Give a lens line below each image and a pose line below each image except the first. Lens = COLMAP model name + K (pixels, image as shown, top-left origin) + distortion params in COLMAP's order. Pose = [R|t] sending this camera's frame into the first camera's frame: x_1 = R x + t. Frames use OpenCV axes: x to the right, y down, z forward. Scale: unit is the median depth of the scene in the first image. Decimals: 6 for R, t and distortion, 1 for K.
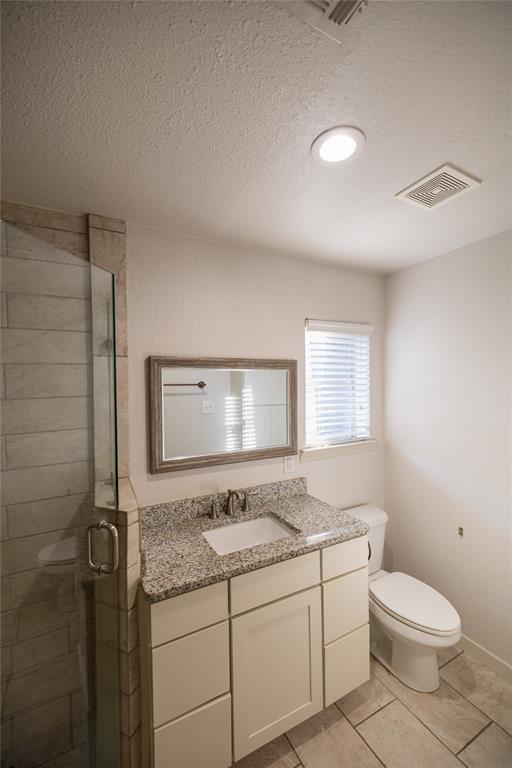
lens RADIAL K [[330.0, 0, 256.0], [0, 330.0, 384.0], [0, 0, 1]] dist [-0.000254, -0.000121]
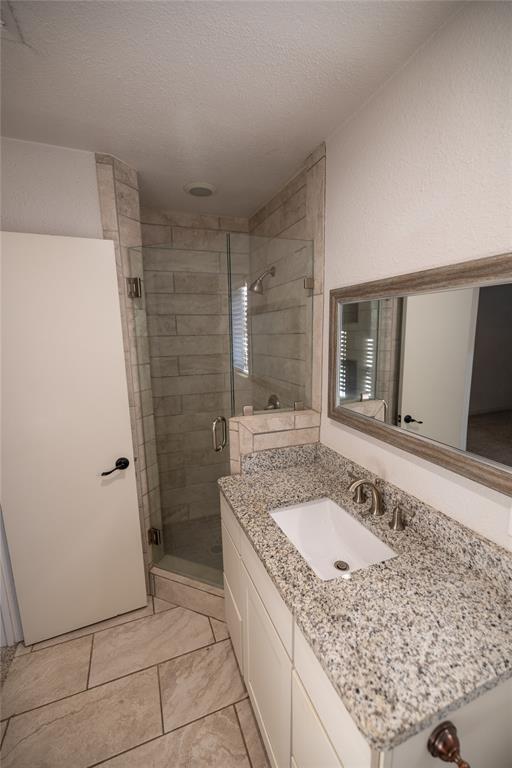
lens RADIAL K [[330.0, 0, 256.0], [0, 330.0, 384.0], [0, 0, 1]] dist [-0.000254, -0.000121]
pose [[-0.130390, 0.182975, -0.974433, 0.643736], [0.013525, 0.983060, 0.182785, -0.001029], [0.991371, 0.010654, -0.130656, 0.931338]]
